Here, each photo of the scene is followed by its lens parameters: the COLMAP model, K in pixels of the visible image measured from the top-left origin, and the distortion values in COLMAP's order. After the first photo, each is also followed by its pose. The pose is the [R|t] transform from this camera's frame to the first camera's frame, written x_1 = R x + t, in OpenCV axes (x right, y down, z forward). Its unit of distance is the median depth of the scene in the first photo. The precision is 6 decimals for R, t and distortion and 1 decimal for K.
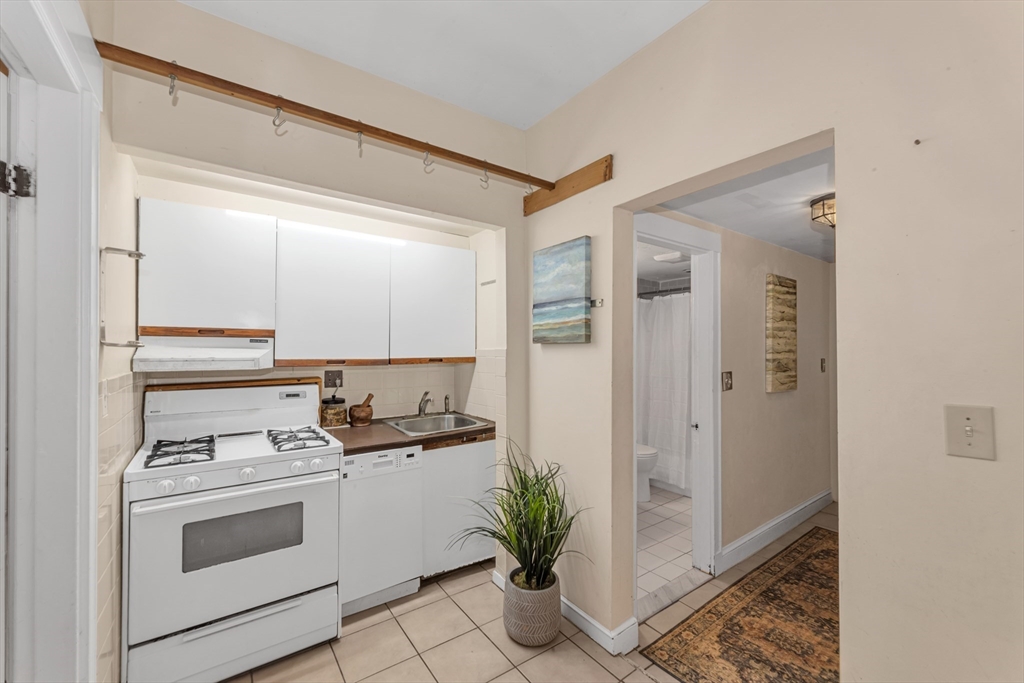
lens RADIAL K [[416.8, 0, 514.3], [0, 416.8, 334.8], [0, 0, 1]] dist [-0.000348, -0.000230]
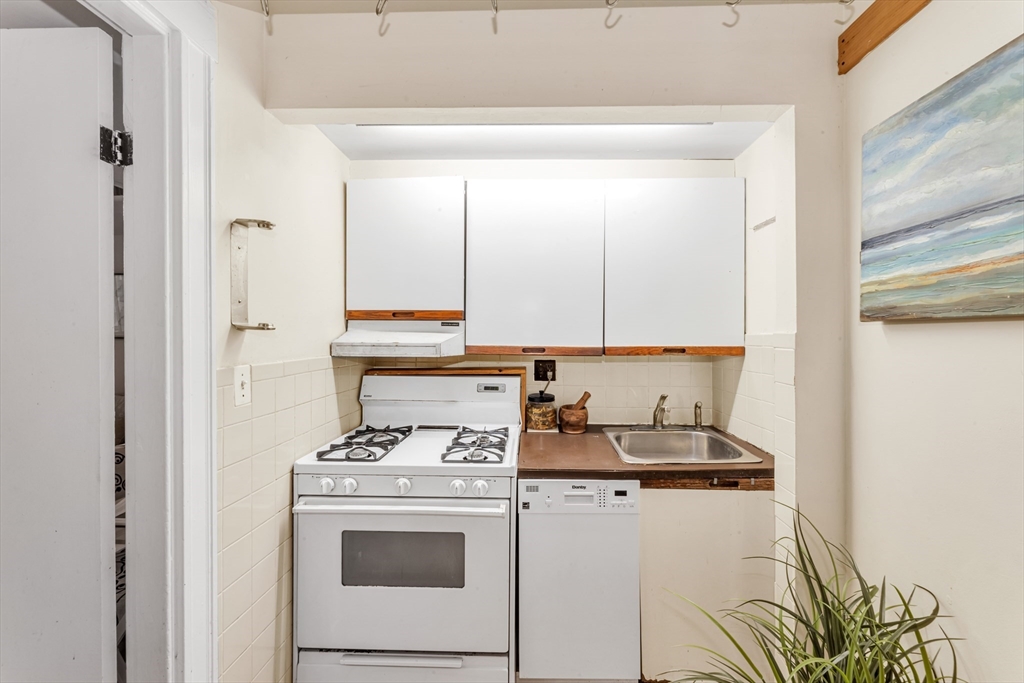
lens RADIAL K [[416.8, 0, 514.3], [0, 416.8, 334.8], [0, 0, 1]] dist [-0.000348, -0.000230]
pose [[0.787950, 0.001143, -0.615739, 0.025972], [0.019555, 0.999447, 0.026879, 0.015161], [0.615429, -0.033220, 0.787492, 0.370821]]
